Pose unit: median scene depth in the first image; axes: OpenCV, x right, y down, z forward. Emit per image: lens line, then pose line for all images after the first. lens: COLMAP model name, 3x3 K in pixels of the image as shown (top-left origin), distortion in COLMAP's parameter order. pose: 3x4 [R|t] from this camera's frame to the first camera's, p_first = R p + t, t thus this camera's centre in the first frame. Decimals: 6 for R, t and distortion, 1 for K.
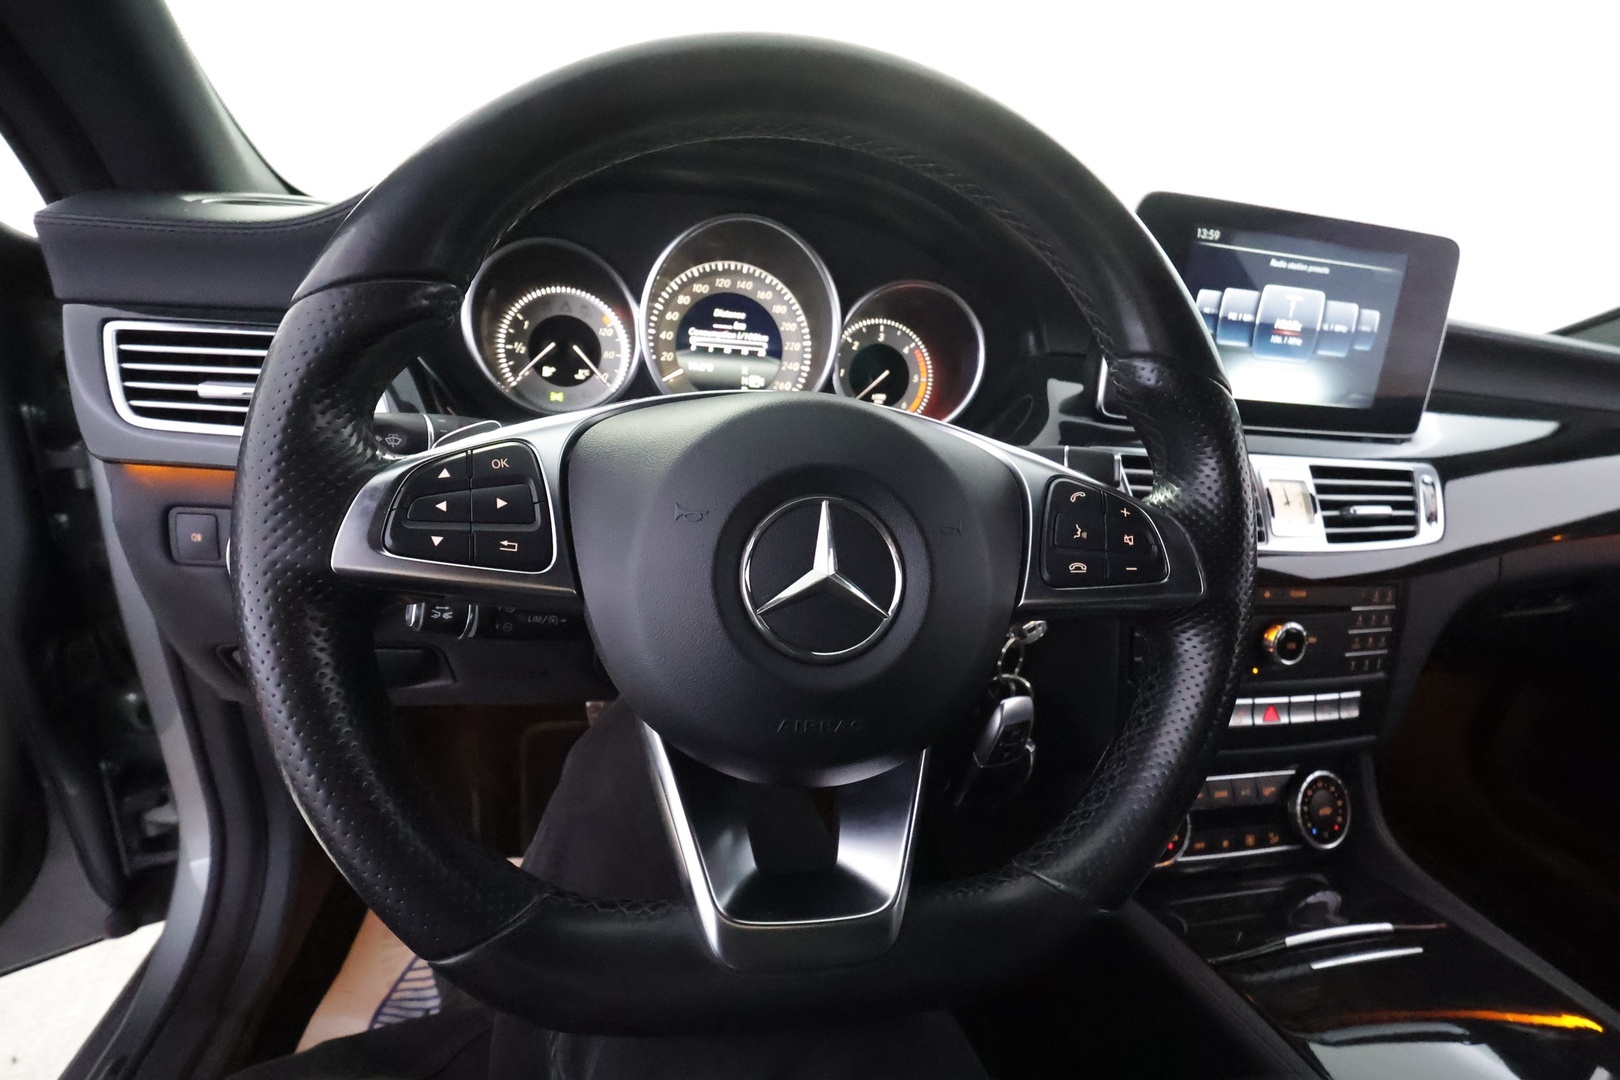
lens RADIAL K [[748.7, 0, 813.4], [0, 748.7, 538.5], [0, 0, 1]] dist [0.007127, 0.000066]
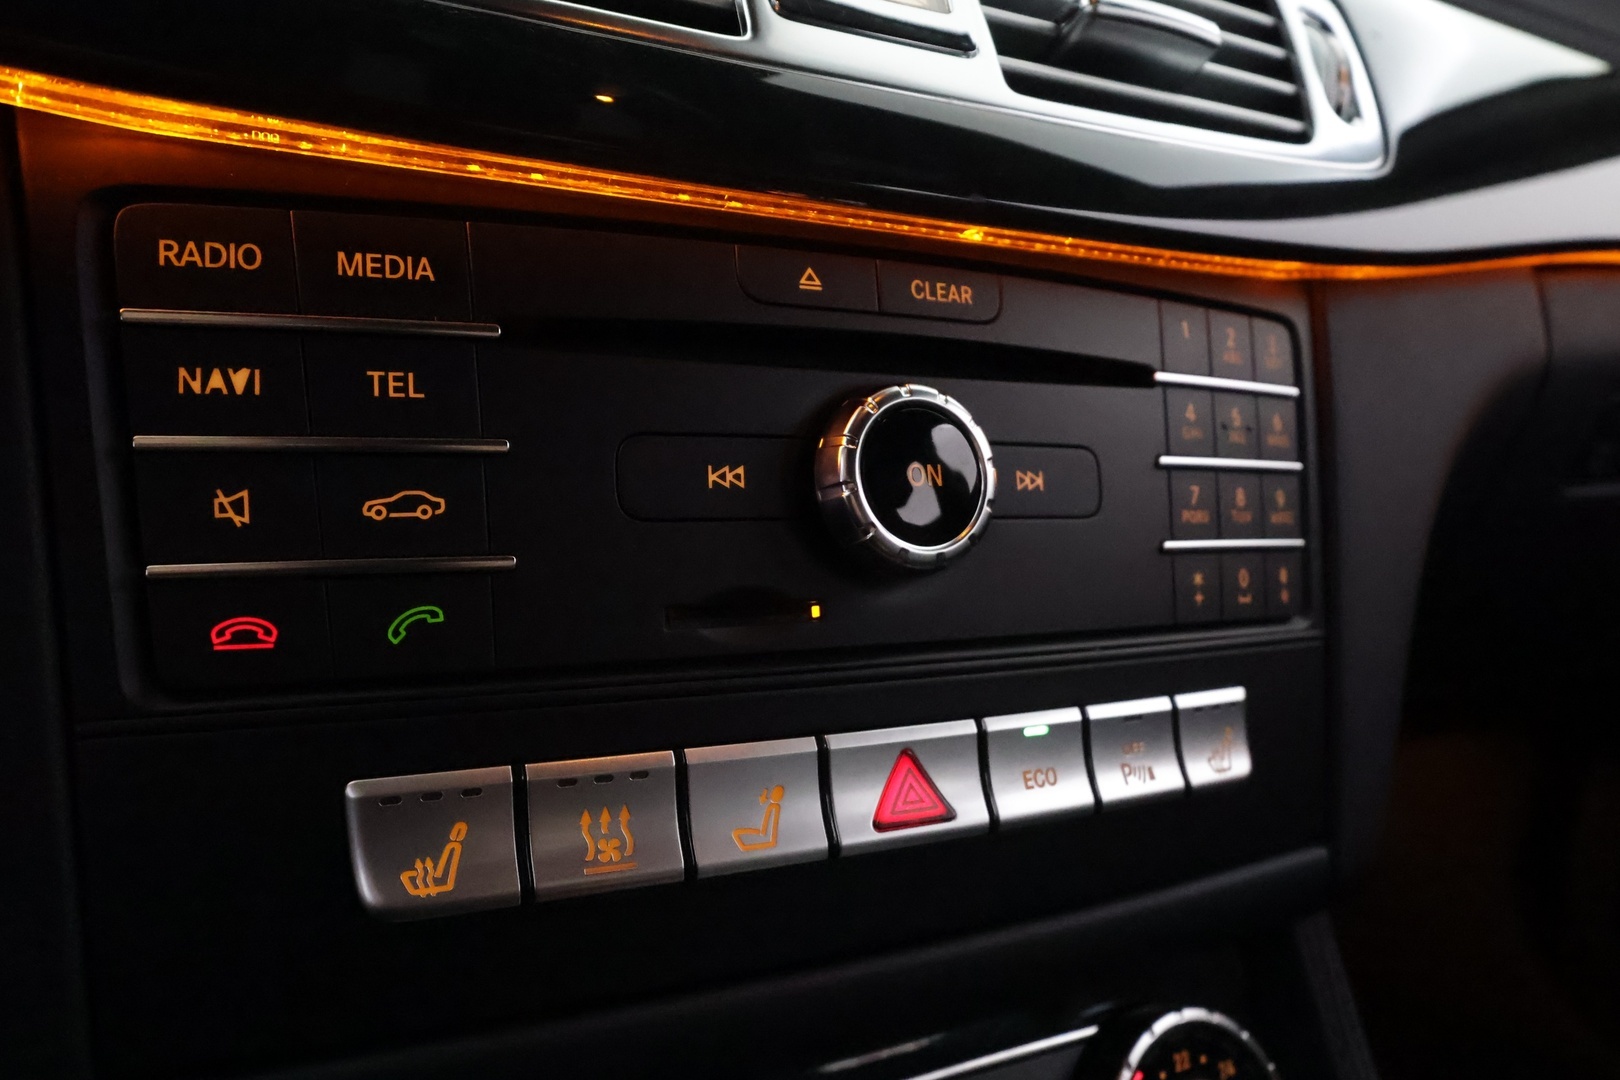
lens RADIAL K [[1119.6, 0, 802.8], [0, 1119.6, 534.2], [0, 0, 1]] dist [0.027680, -0.002809]
pose [[0.972496, -0.081065, 0.218358, 0.504857], [0.117261, 0.980409, -0.158265, 0.205398], [-0.201250, 0.179517, 0.962950, 0.650897]]
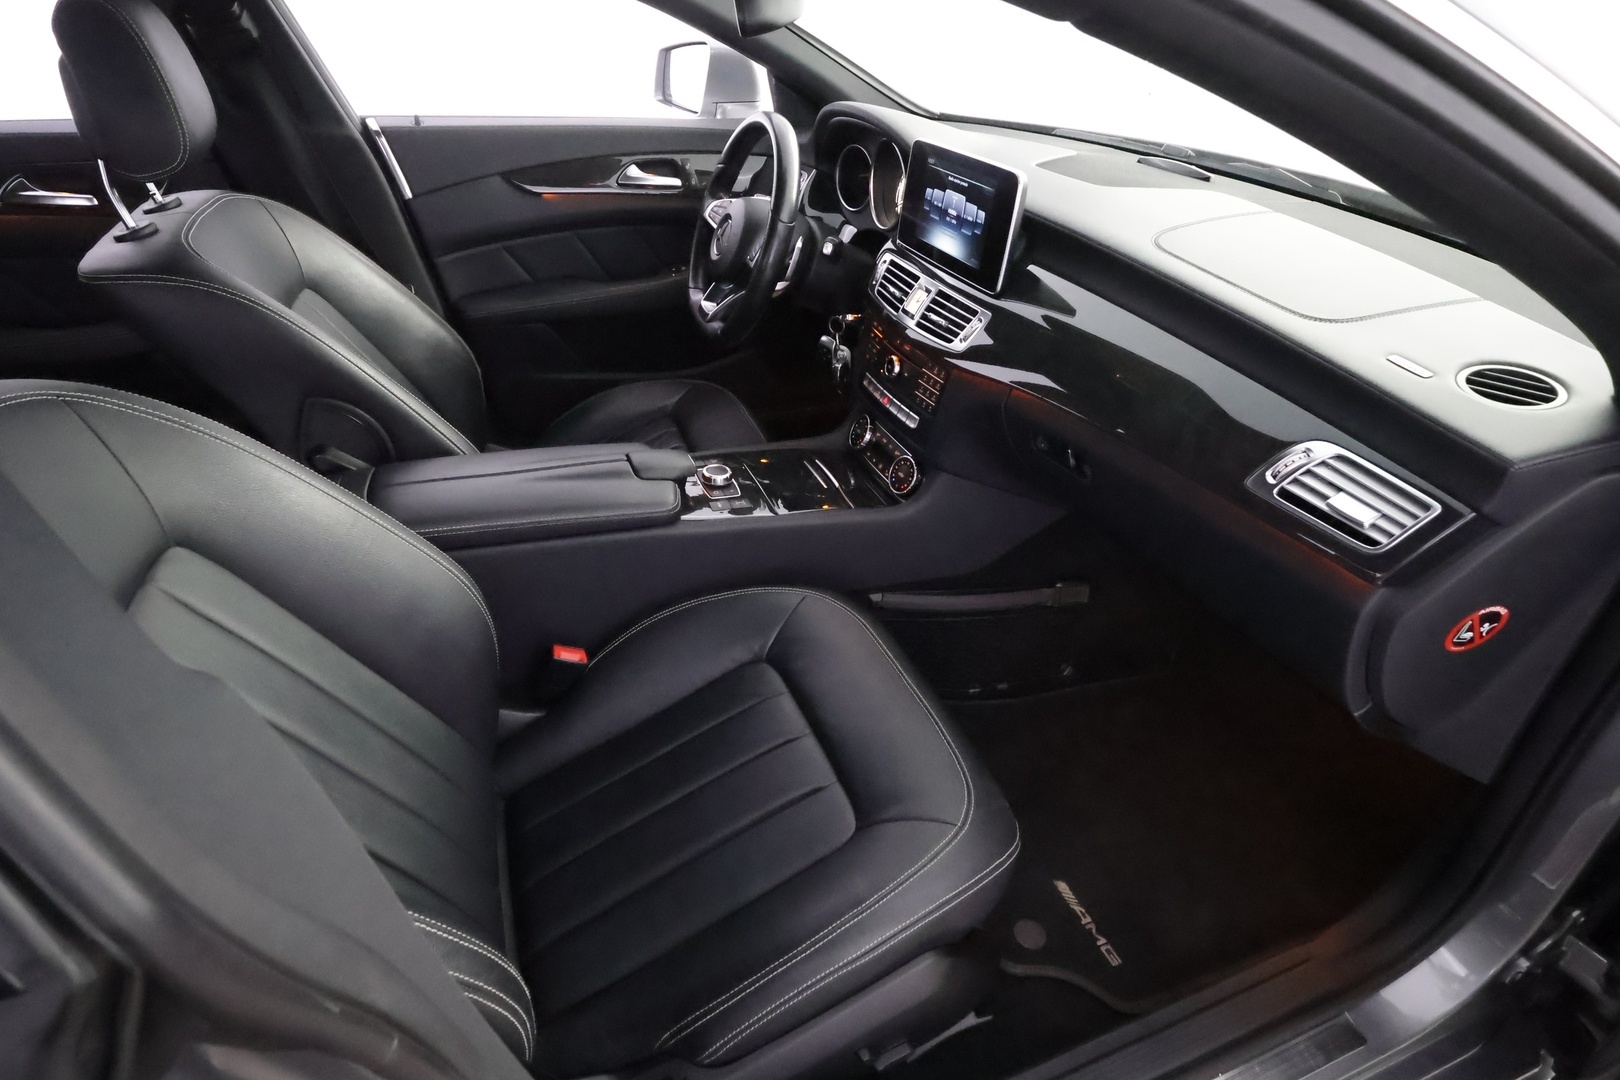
lens RADIAL K [[869.1, 0, 817.0], [0, 869.1, 542.4], [0, 0, 1]] dist [0.000777, -0.000297]
pose [[0.151835, 0.461445, -0.874079, 2.854017], [-0.313994, 0.861042, 0.400019, -0.329972], [0.937206, 0.213719, 0.275627, 0.237237]]
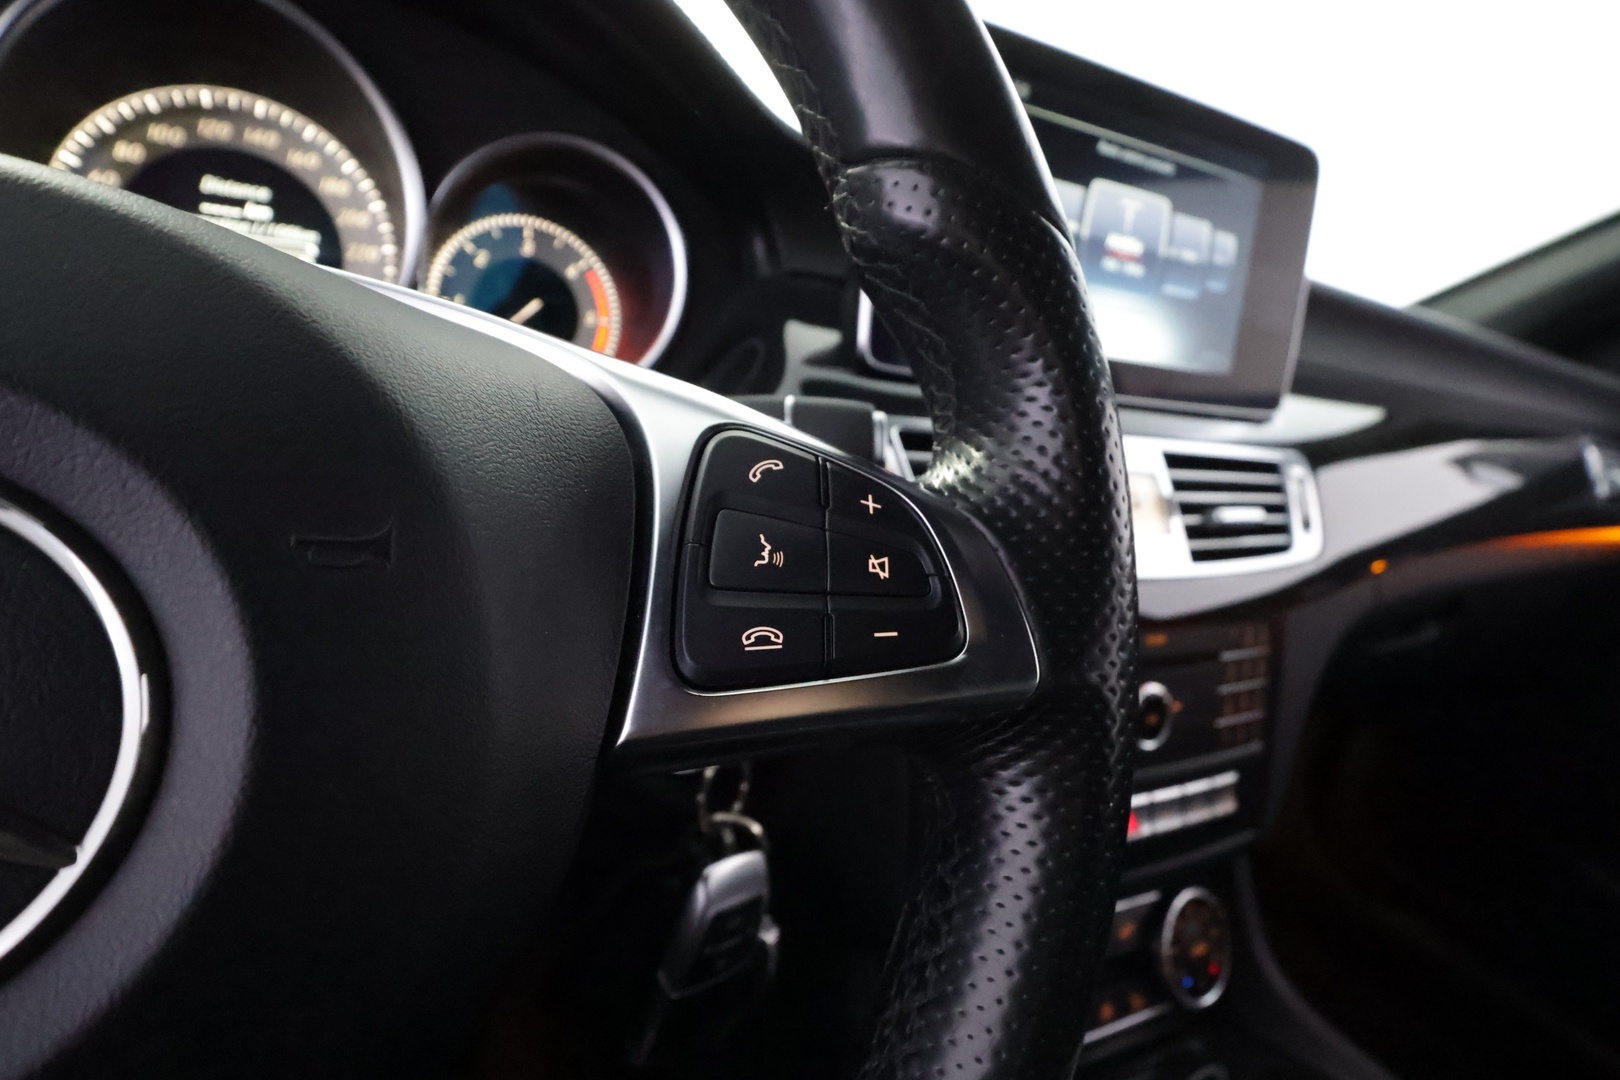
lens RADIAL K [[869.1, 0, 806.1], [0, 869.1, 547.2], [0, 0, 1]] dist [0.000777, -0.000297]
pose [[0.970616, -0.026911, 0.239124, 0.155051], [0.035143, 0.998925, -0.030228, 0.002514], [-0.238053, 0.037744, 0.970518, 0.311450]]
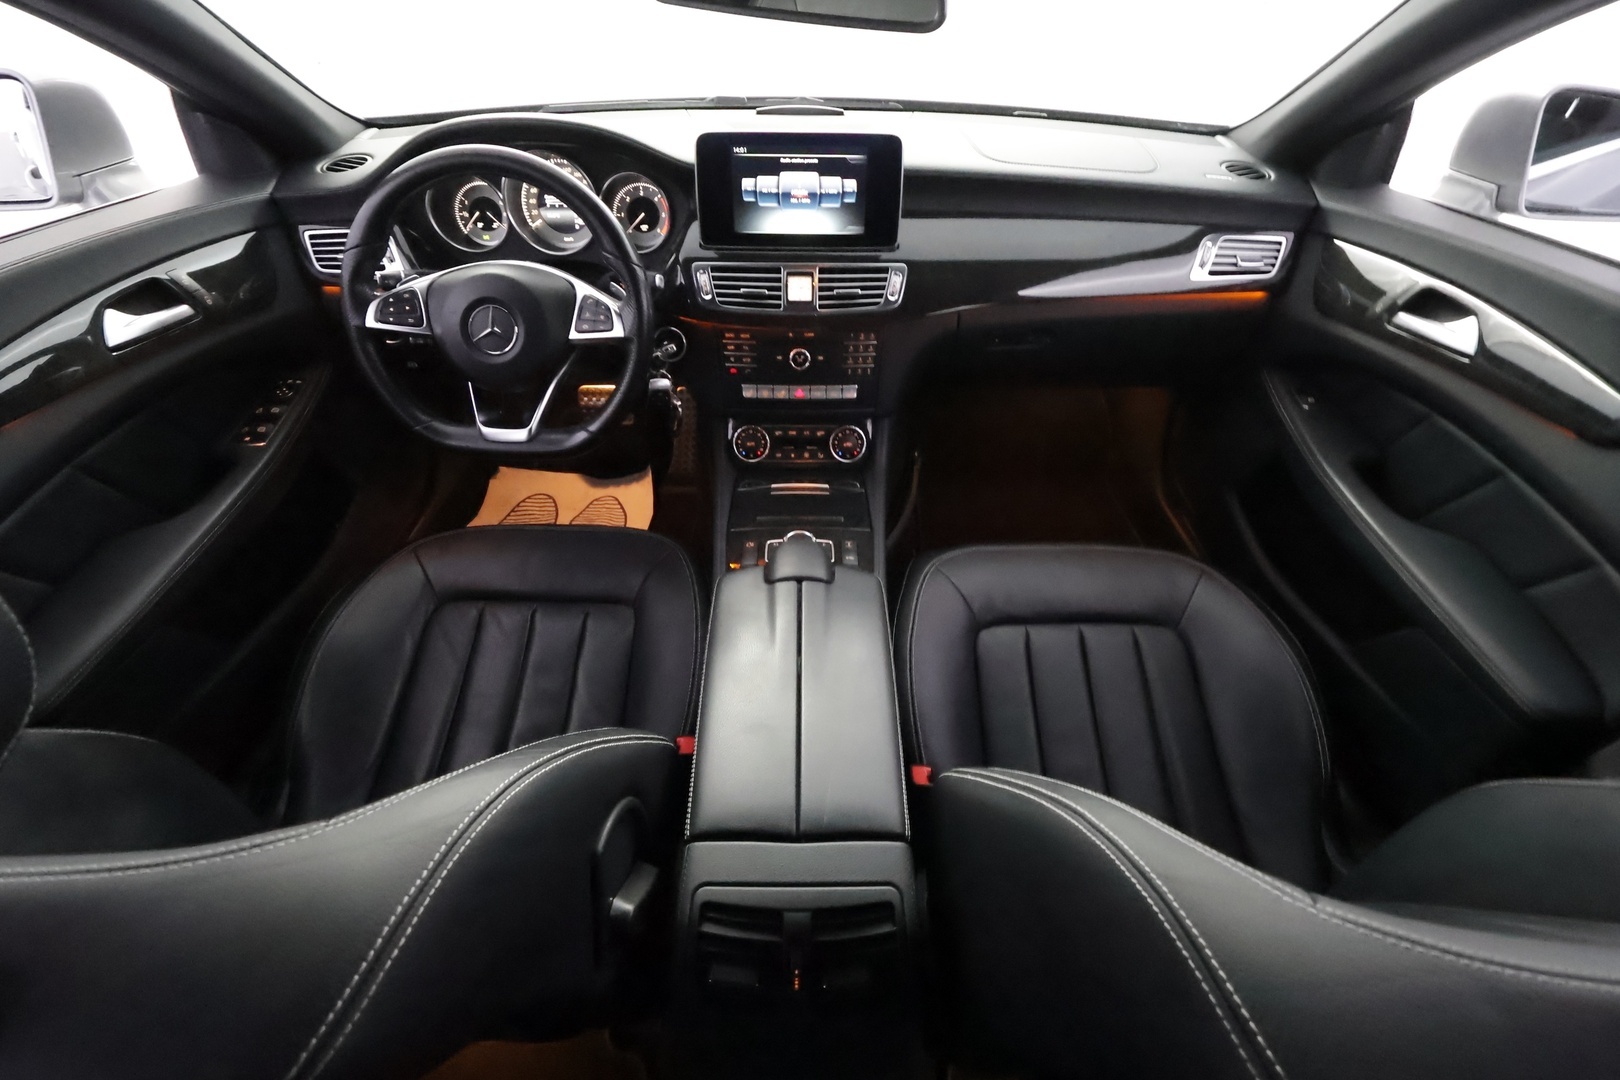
lens RADIAL K [[748.7, 0, 800.4], [0, 748.7, 537.8], [0, 0, 1]] dist [0.007127, 0.000066]
pose [[0.968657, 0.069359, -0.238522, 1.137290], [0.015627, 0.941309, 0.337184, -0.094034], [0.247910, -0.330343, 0.910722, -1.046908]]
